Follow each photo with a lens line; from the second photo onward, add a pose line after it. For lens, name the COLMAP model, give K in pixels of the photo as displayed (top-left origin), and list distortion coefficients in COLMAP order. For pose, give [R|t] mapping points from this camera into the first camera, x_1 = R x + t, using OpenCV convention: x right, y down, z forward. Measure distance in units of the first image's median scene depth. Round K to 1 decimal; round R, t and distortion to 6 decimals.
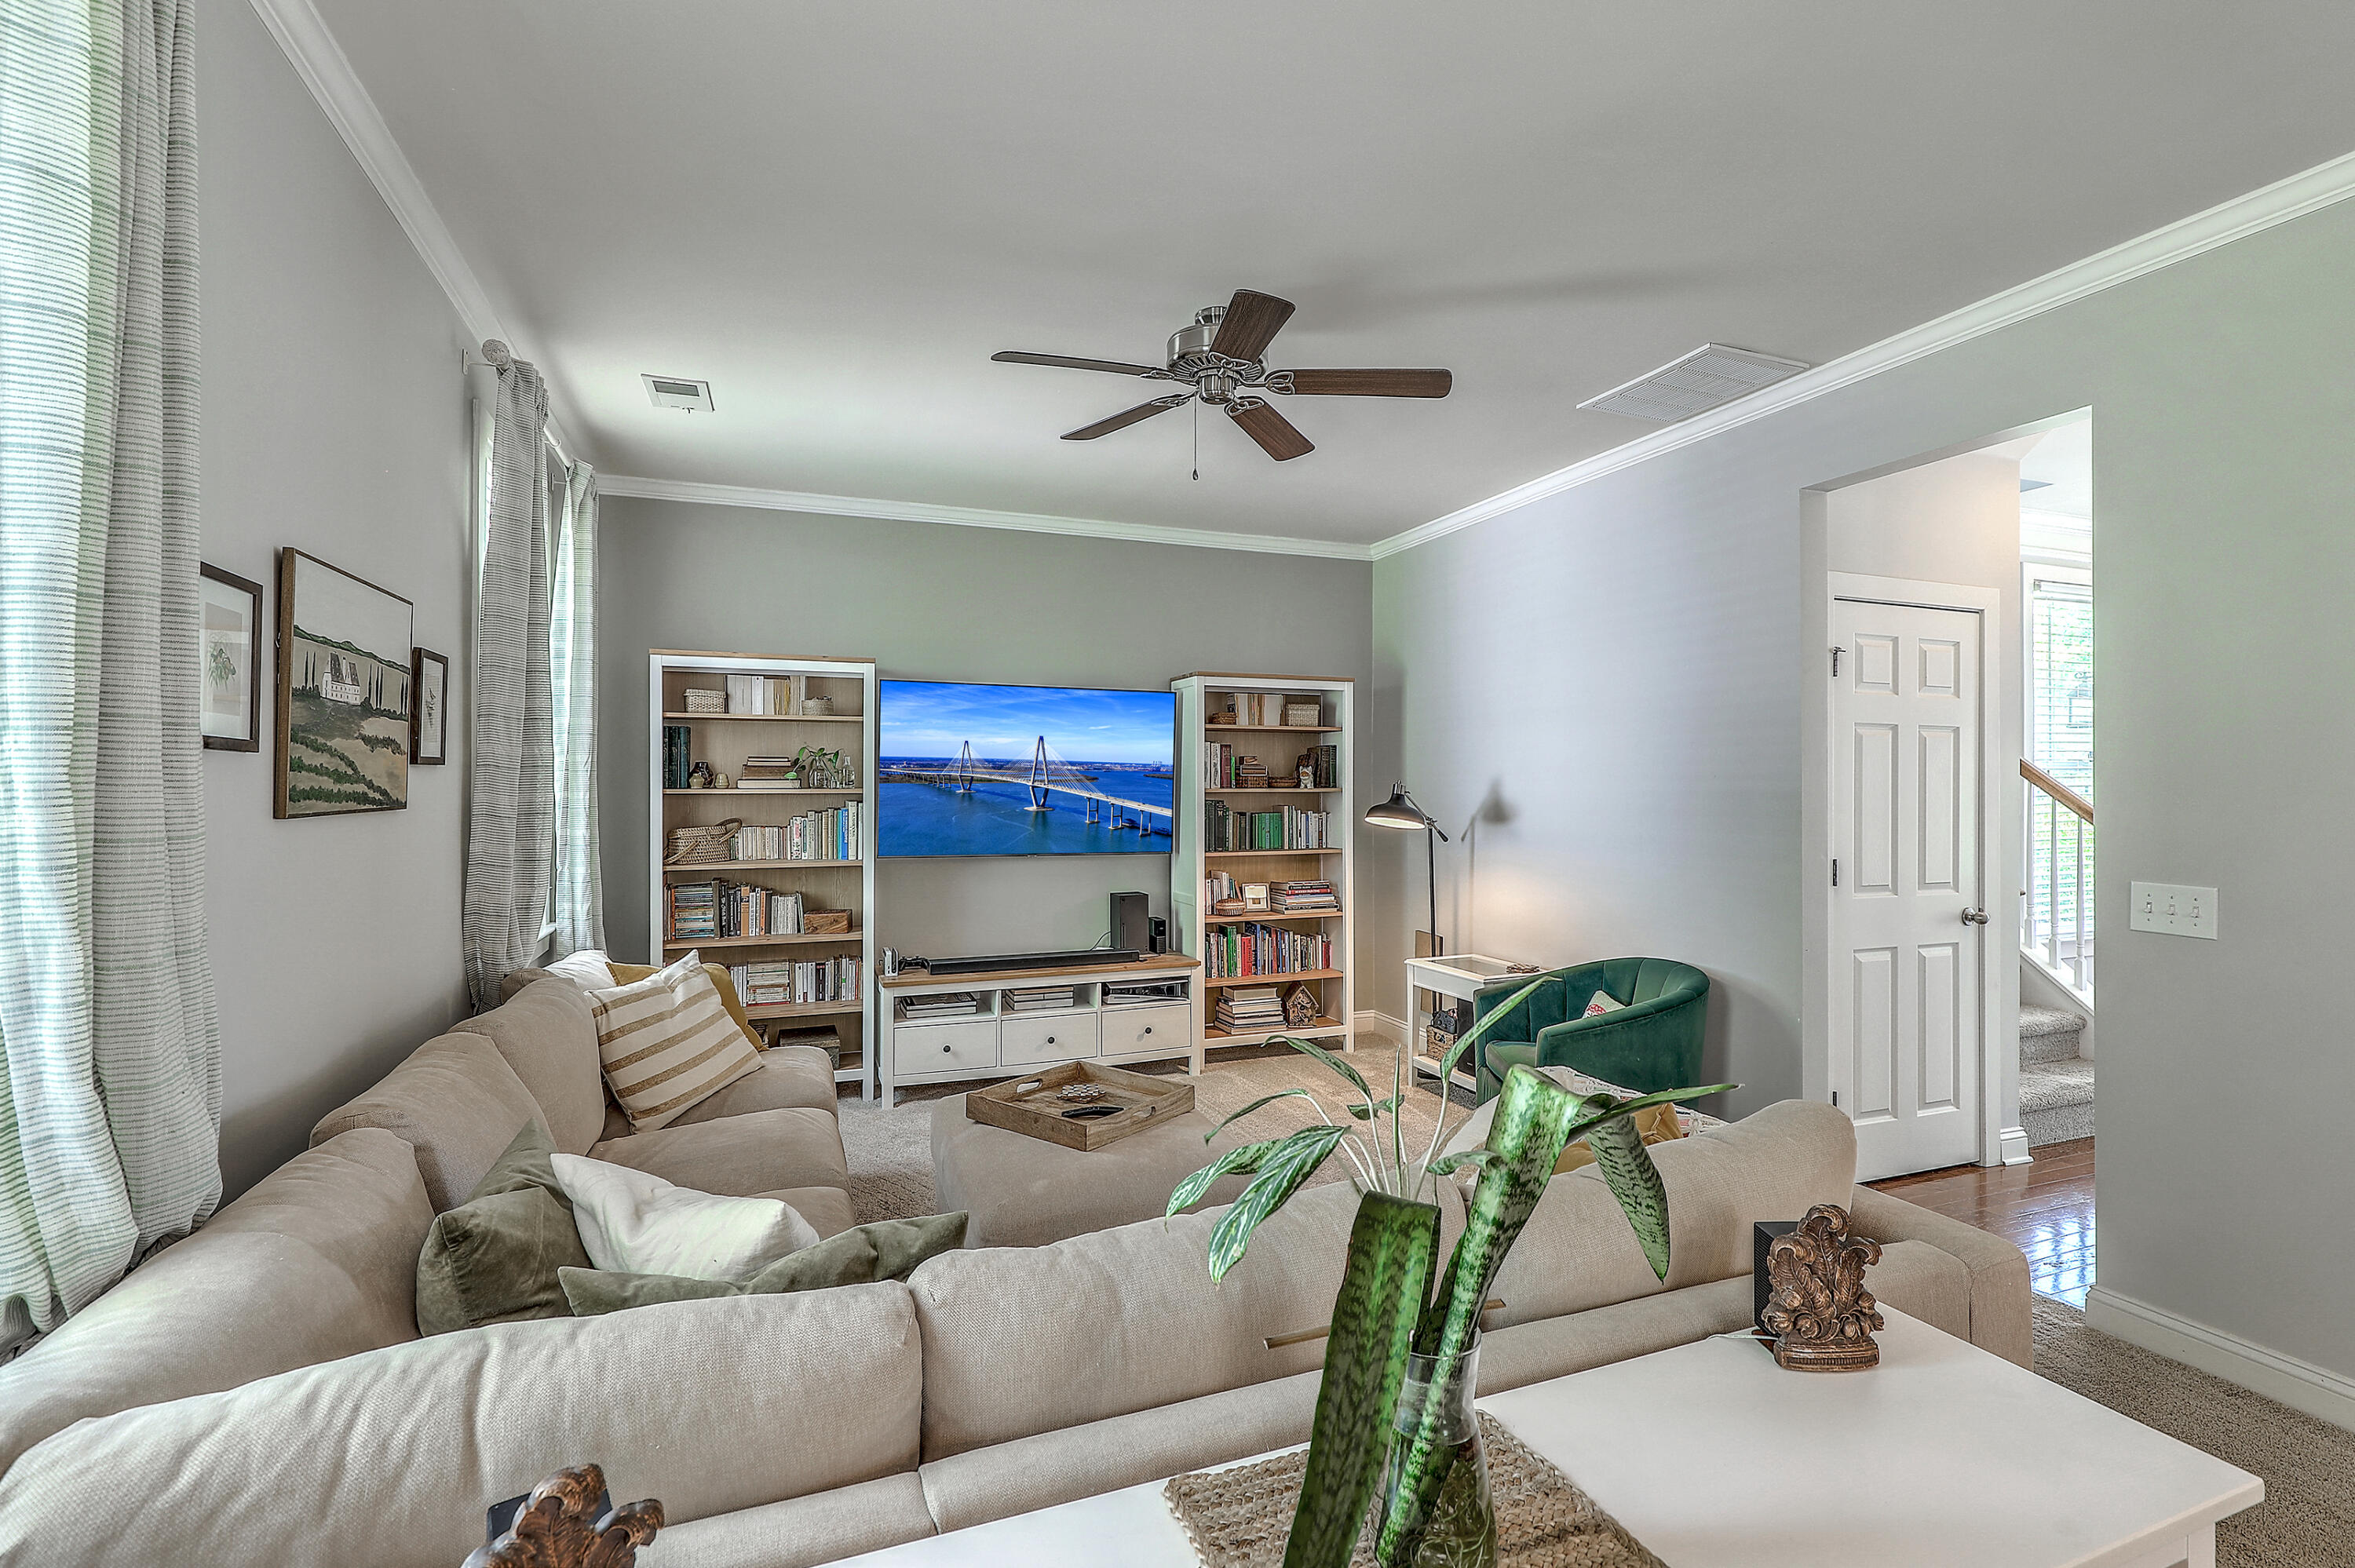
lens RADIAL K [[1082.0, 0, 1206.1], [0, 1082.0, 783.6], [0, 0, 1]] dist [0.027181, 0.000349]
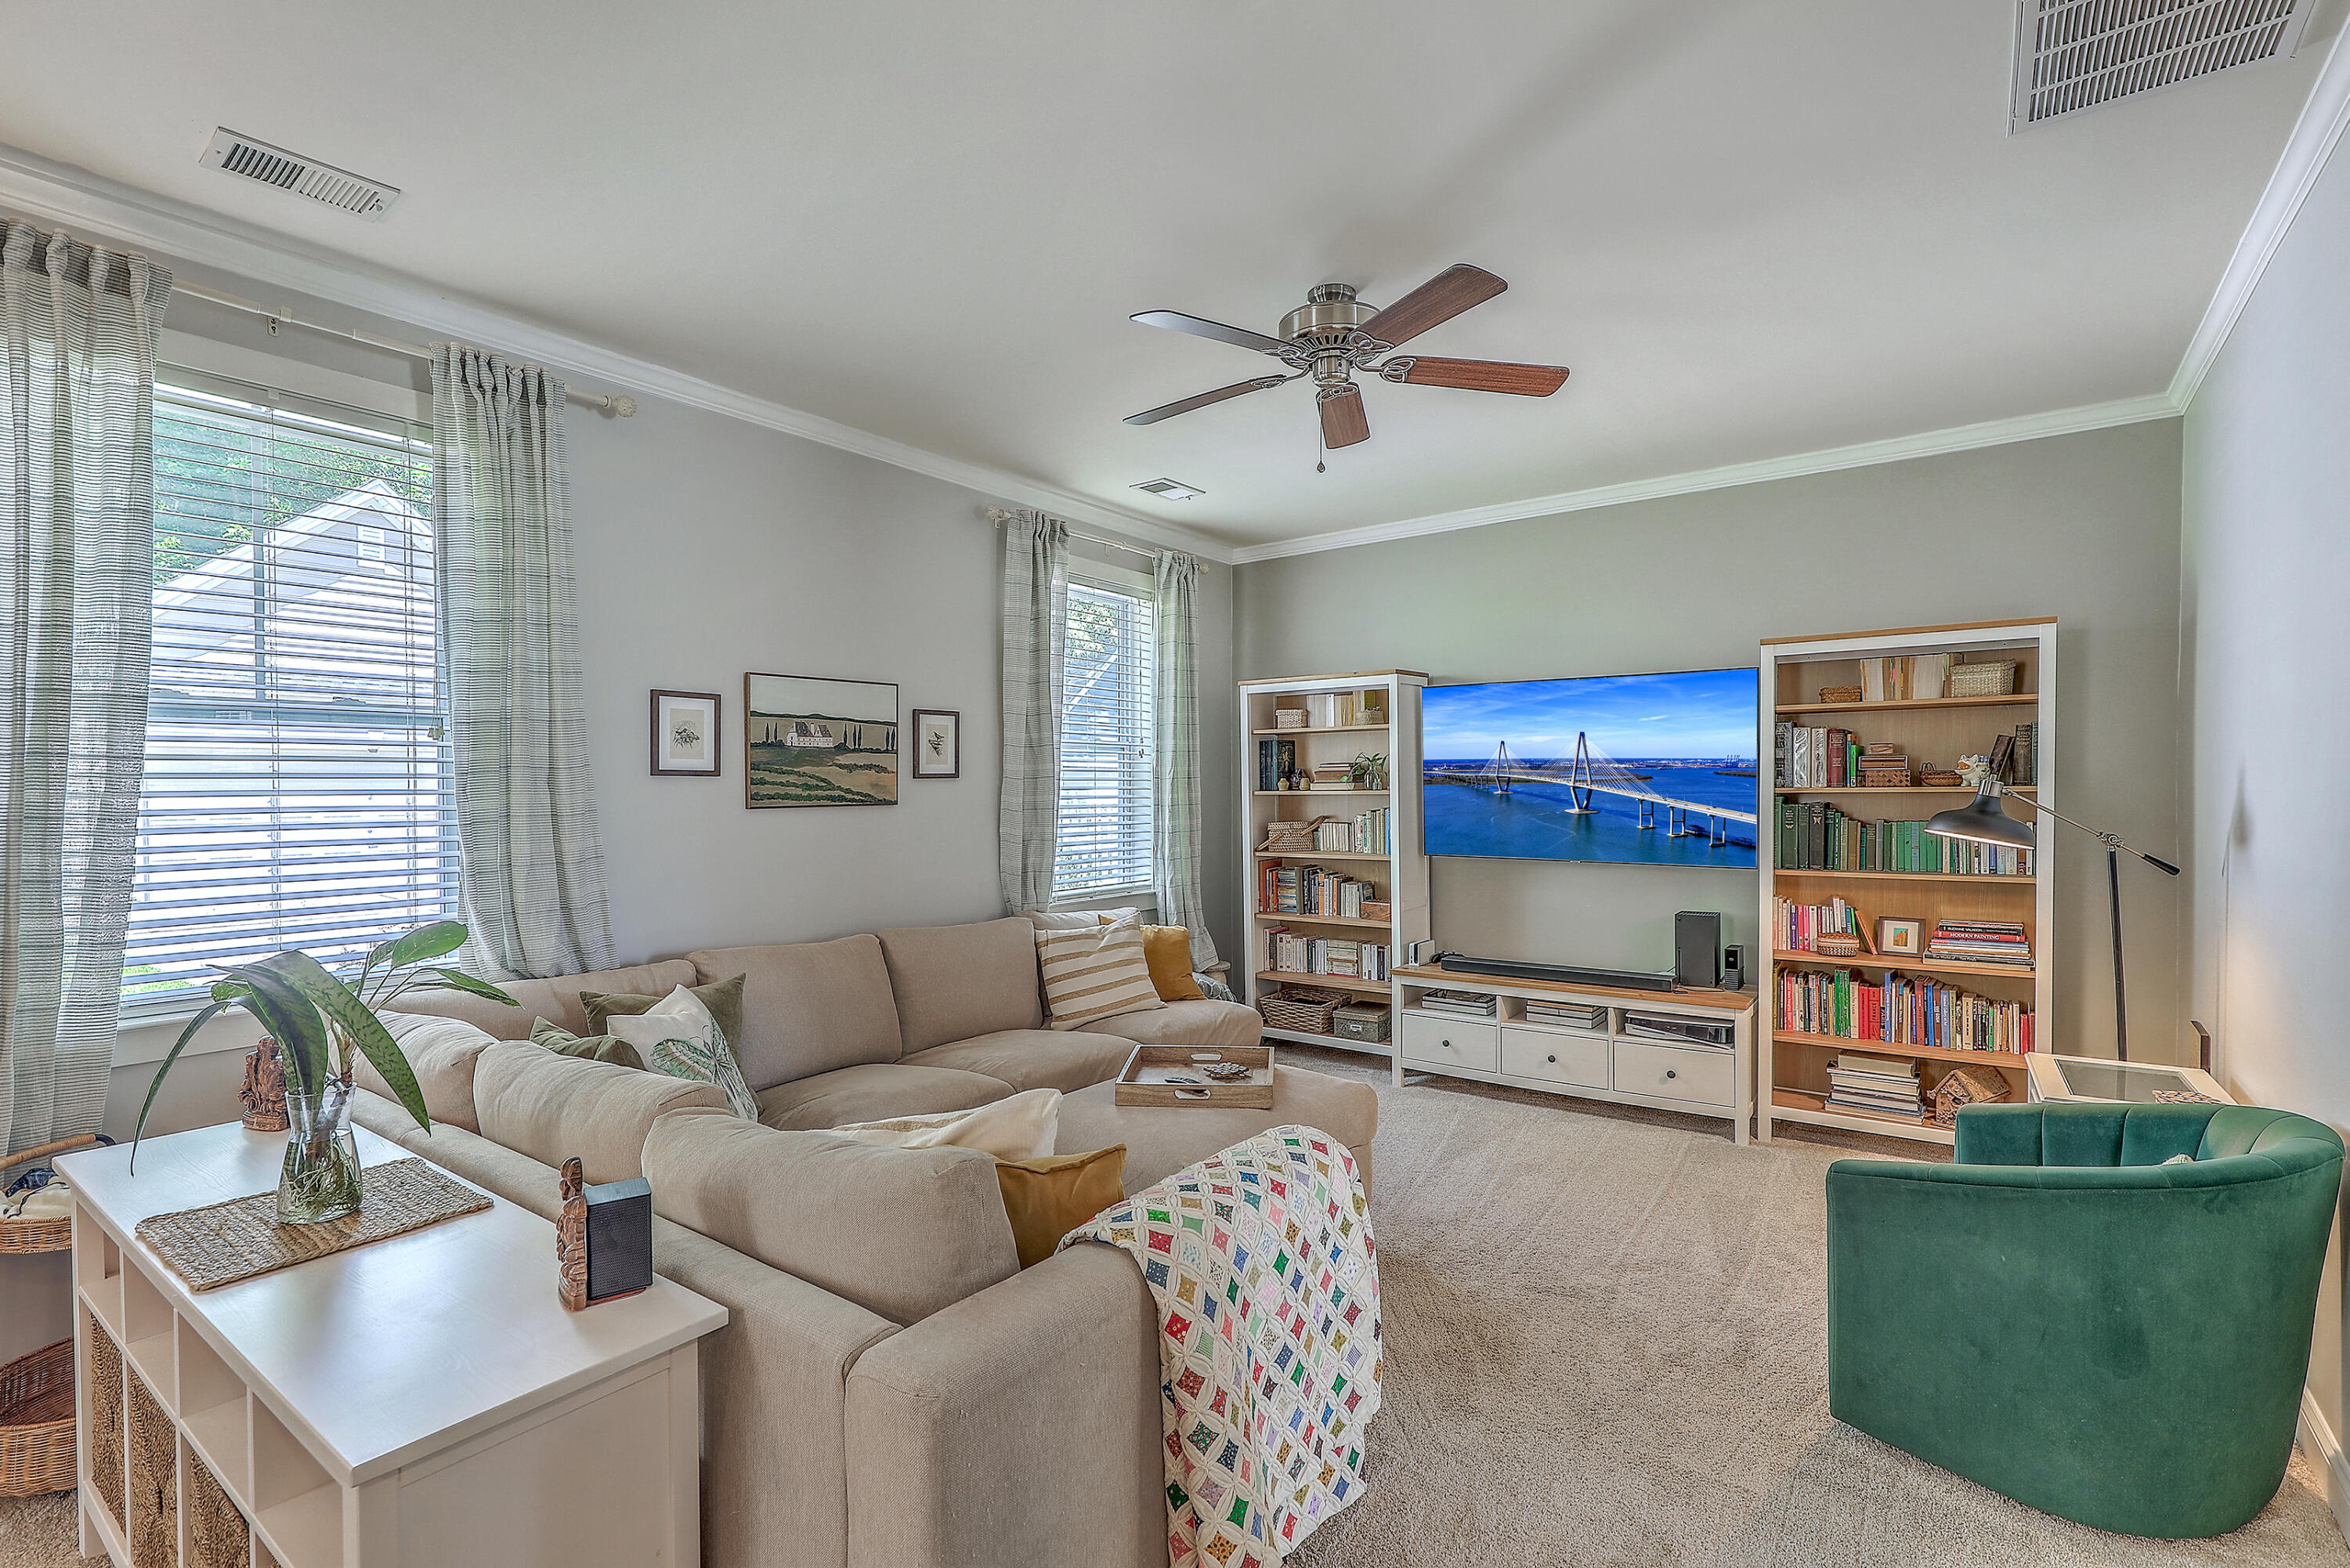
lens RADIAL K [[1087.6, 0, 1176.0], [0, 1087.6, 815.6], [0, 0, 1]] dist [0.001881, 0.000357]
pose [[0.527960, 0.016763, -0.849104, 0.462502], [0.009062, 0.999637, 0.025370, 0.000439], [0.849221, -0.021089, 0.527616, 0.226734]]
